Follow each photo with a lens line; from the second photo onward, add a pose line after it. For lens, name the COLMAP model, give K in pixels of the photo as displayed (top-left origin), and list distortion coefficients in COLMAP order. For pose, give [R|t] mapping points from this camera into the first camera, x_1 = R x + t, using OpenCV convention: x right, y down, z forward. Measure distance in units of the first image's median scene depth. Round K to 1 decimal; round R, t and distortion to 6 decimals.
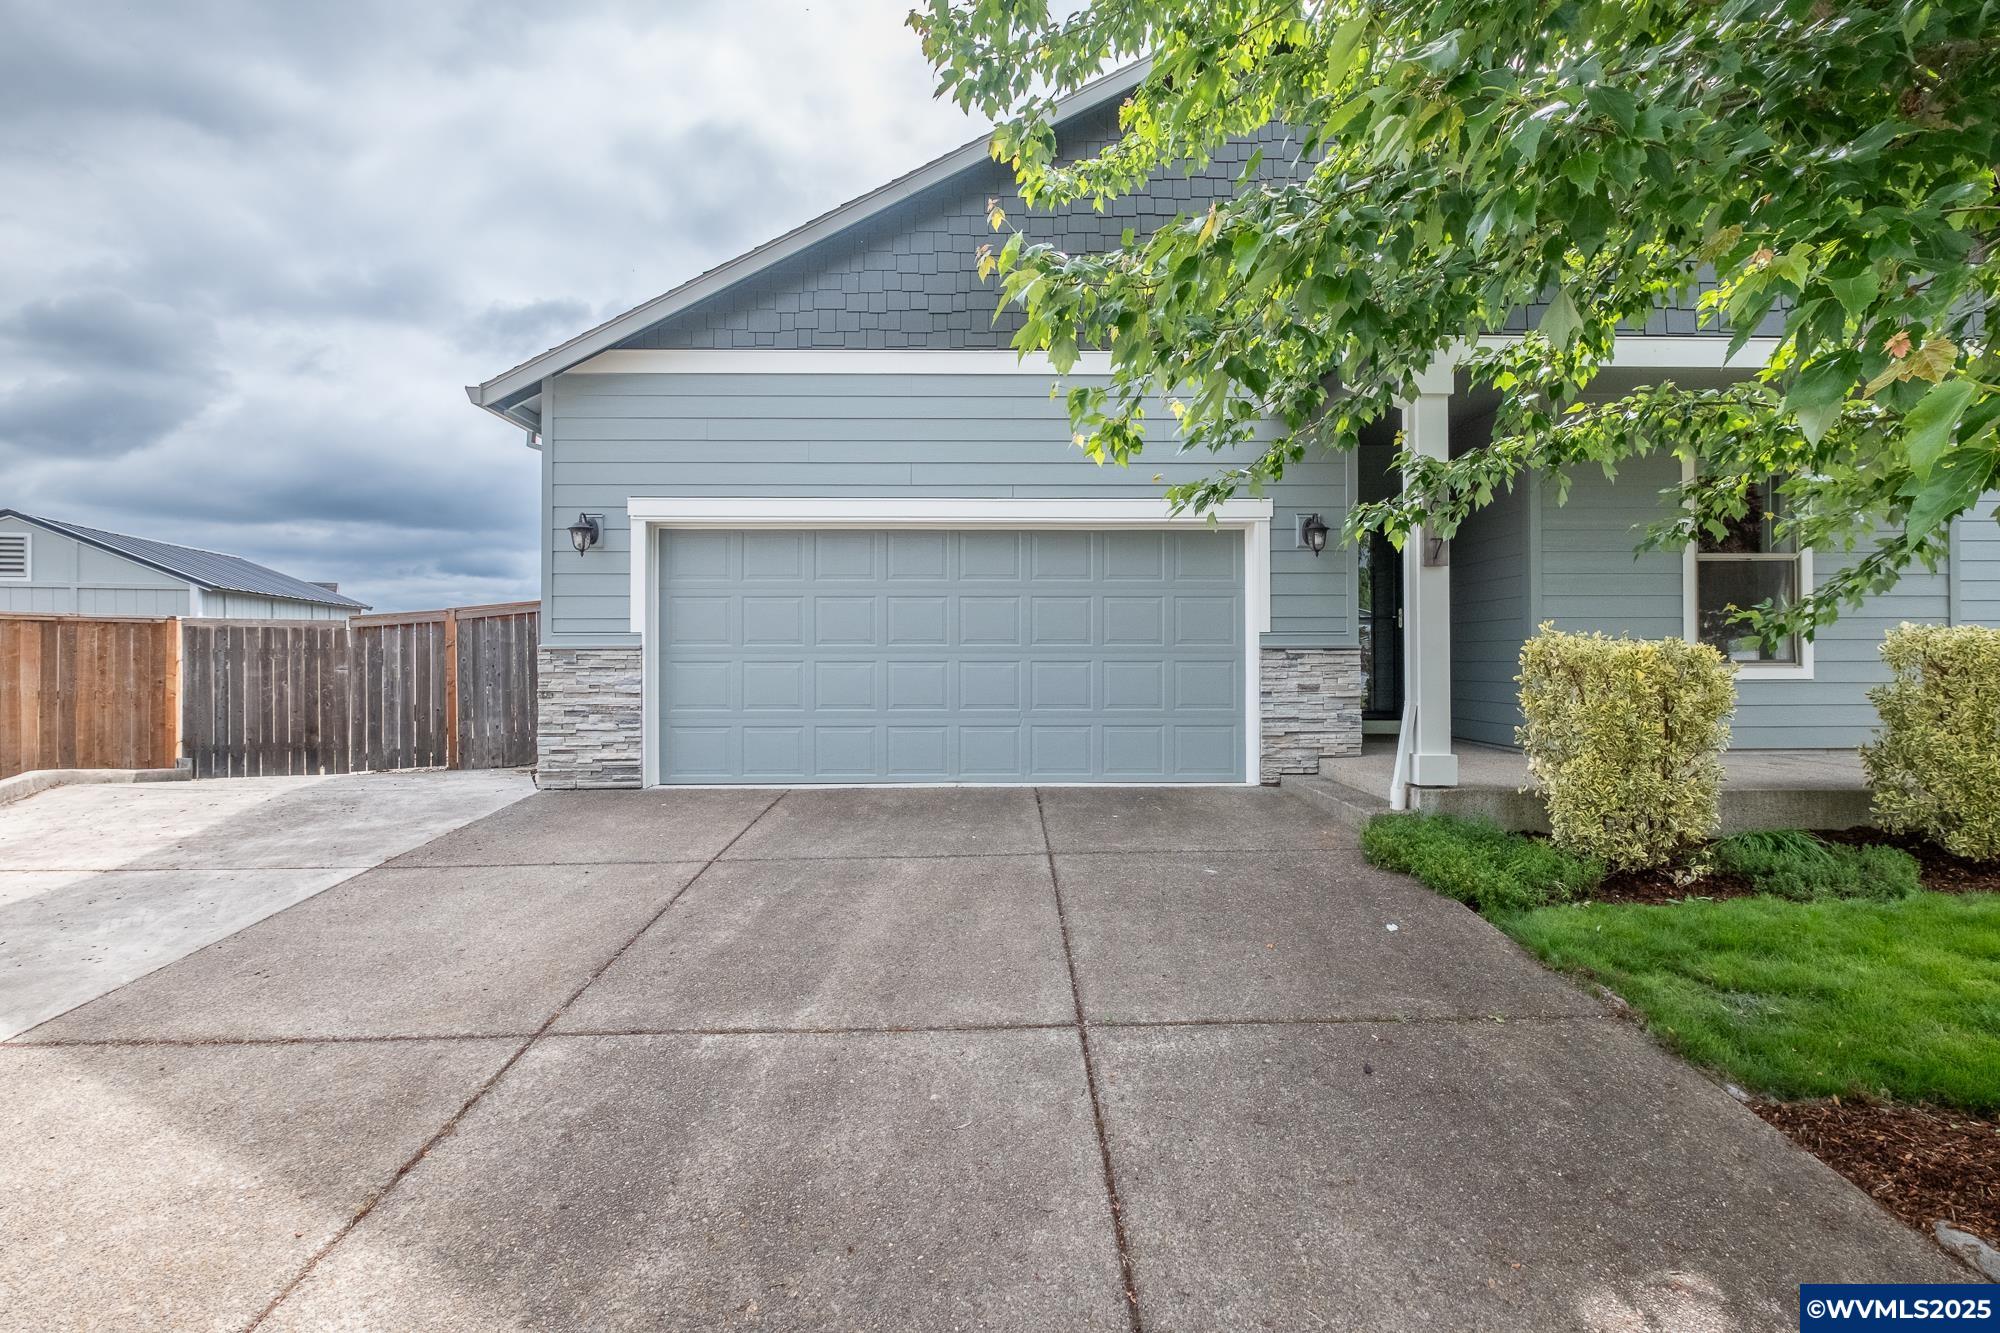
lens RADIAL K [[955.4, 0, 997.3], [0, 955.4, 645.9], [0, 0, 1]] dist [-0.006580, -0.000928]
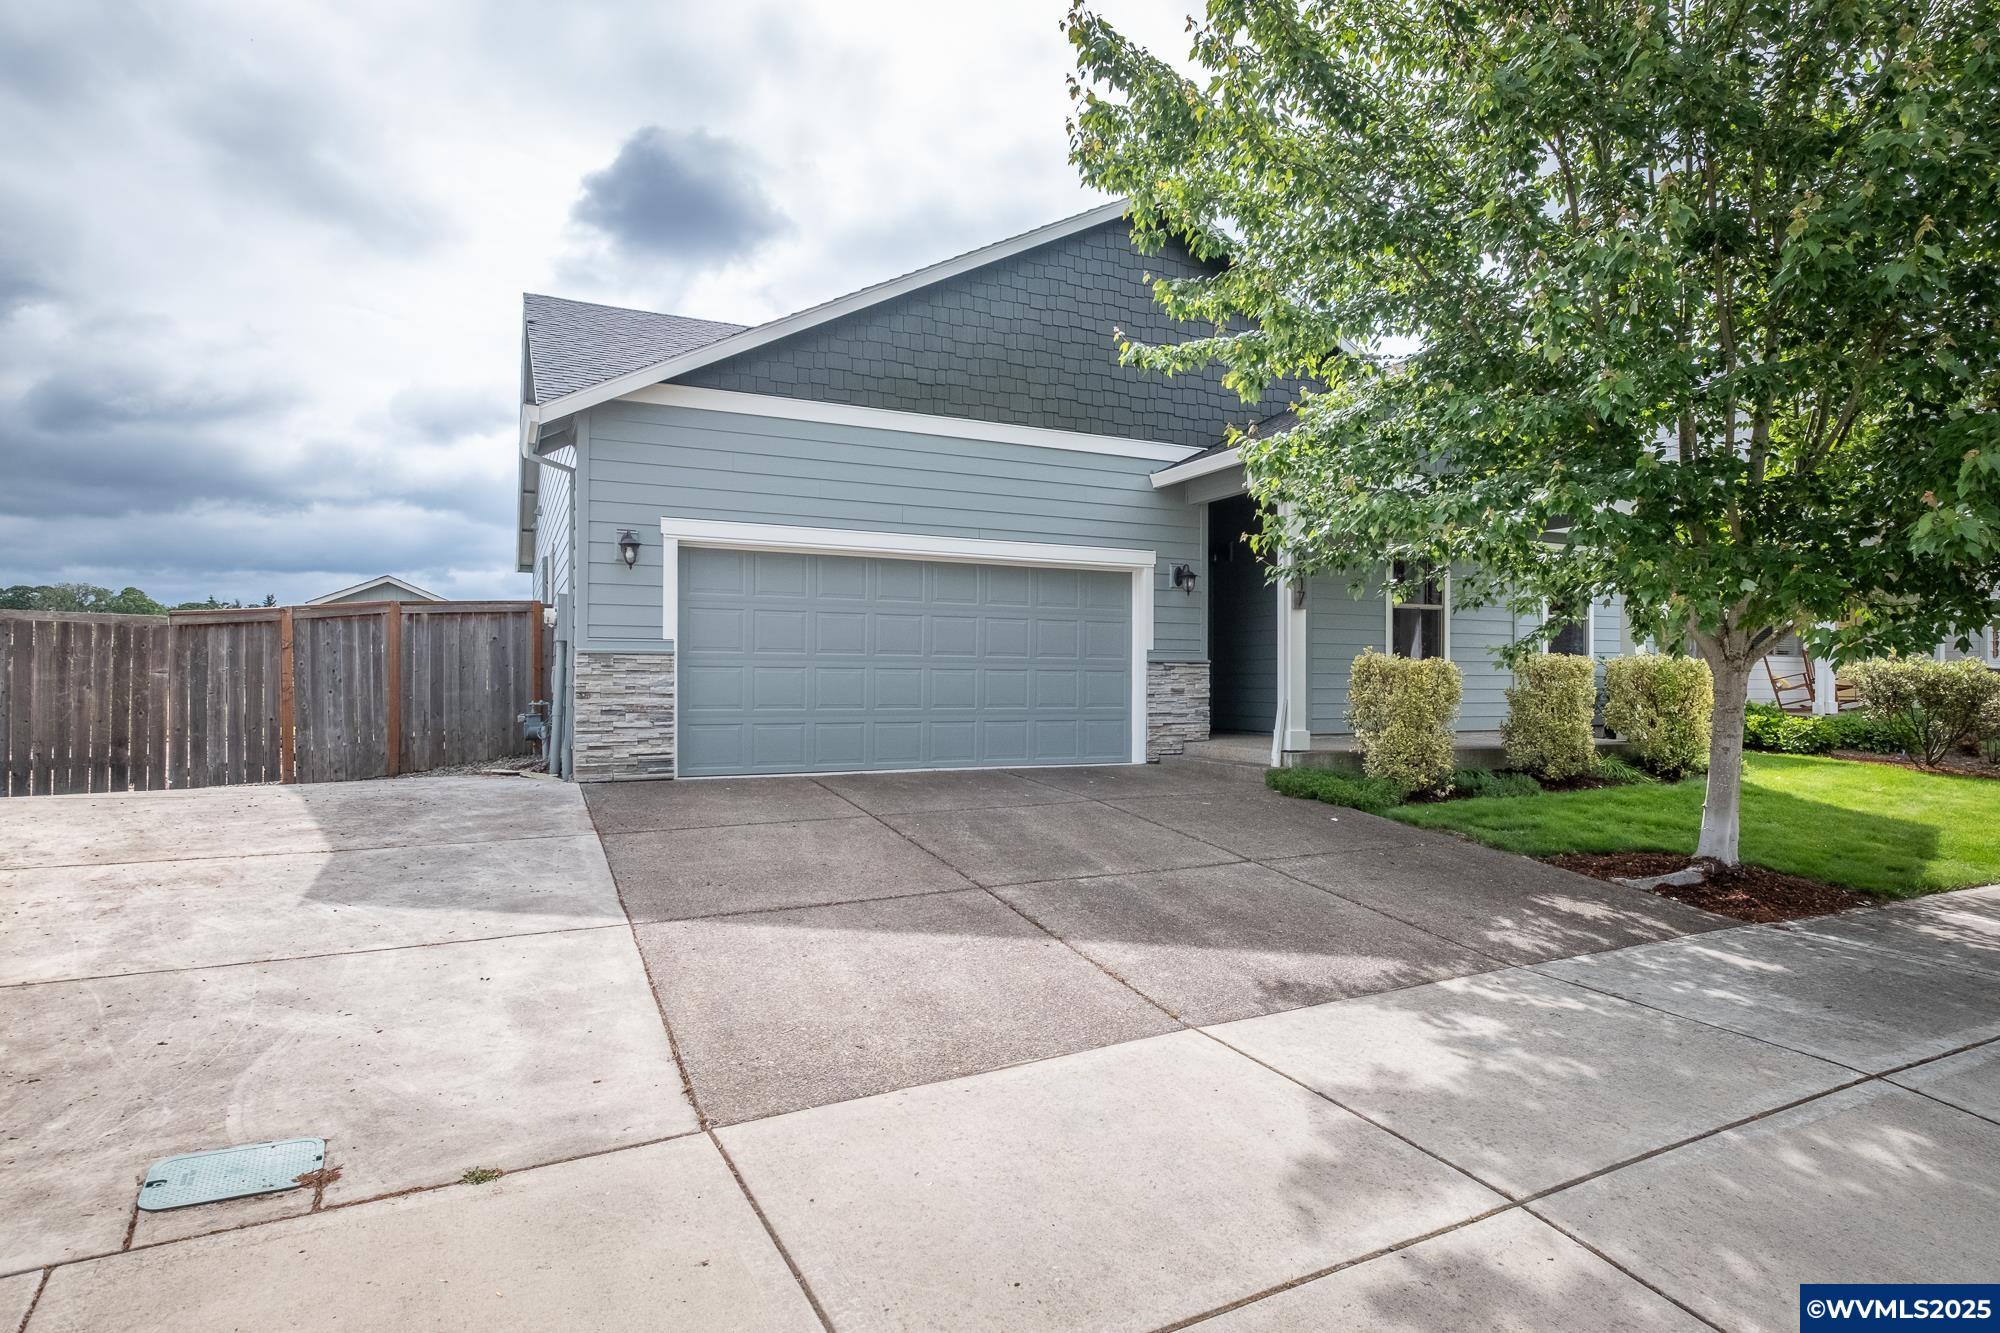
lens RADIAL K [[1114.7, 0, 999.6], [0, 1114.7, 668.9], [0, 0, 1]] dist [-0.000247, 0.001726]
pose [[0.906231, 0.011673, 0.422621, -0.580007], [-0.013224, 0.999912, 0.000738, 0.014316], [-0.422575, -0.006258, 0.906306, -0.340122]]
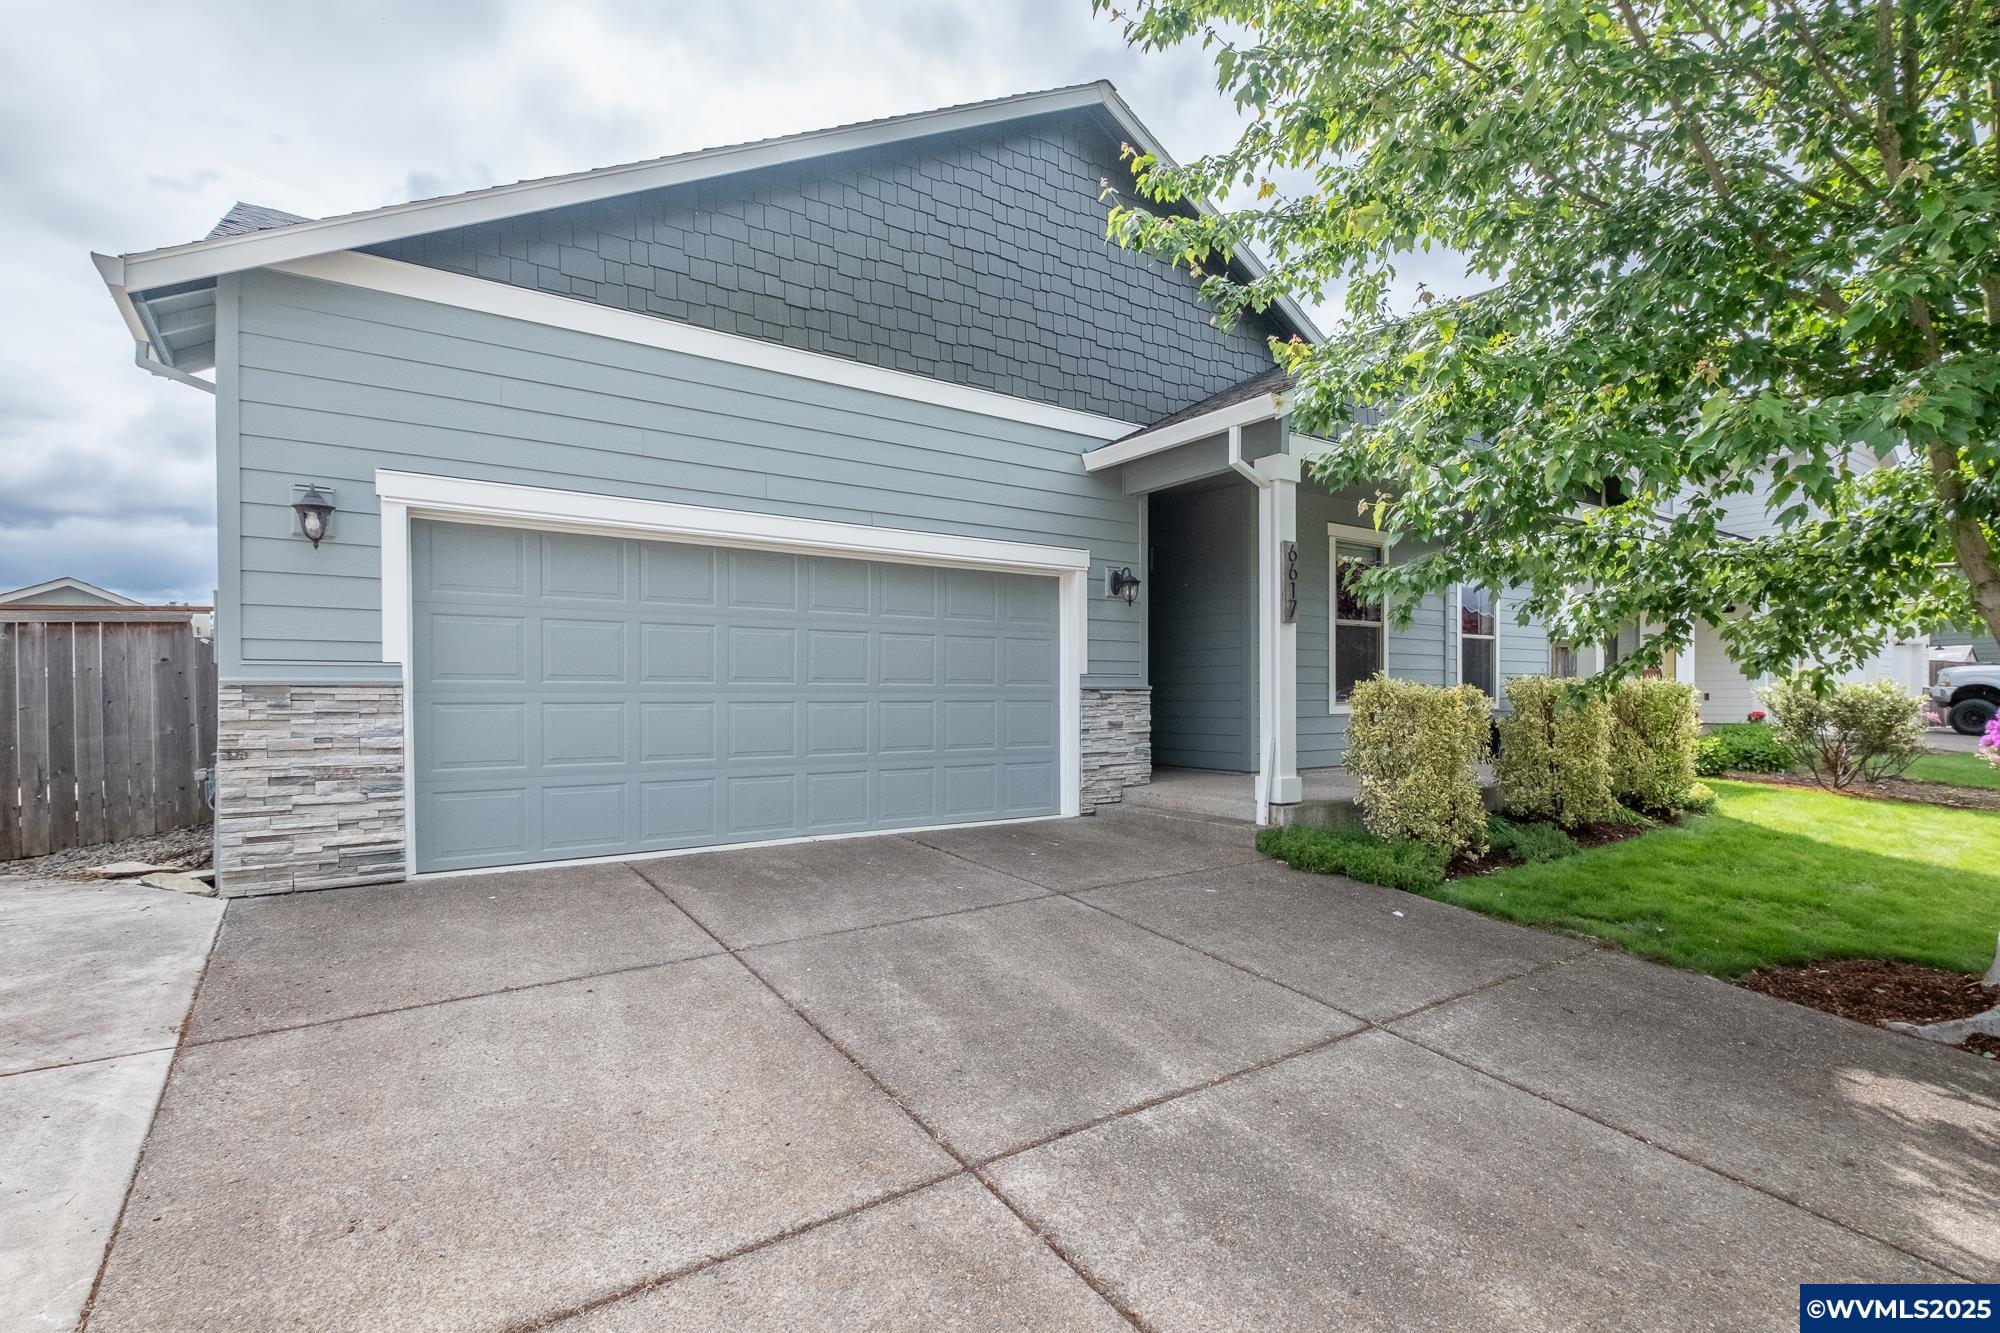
lens RADIAL K [[980.5, 0, 1015.4], [0, 980.5, 702.4], [0, 0, 1]] dist [0.002245, -0.001384]
pose [[0.815603, -0.003297, 0.578602, -0.425266], [-0.007992, 0.999824, 0.016962, -0.000323], [-0.578557, -0.018458, 0.815433, 0.140117]]
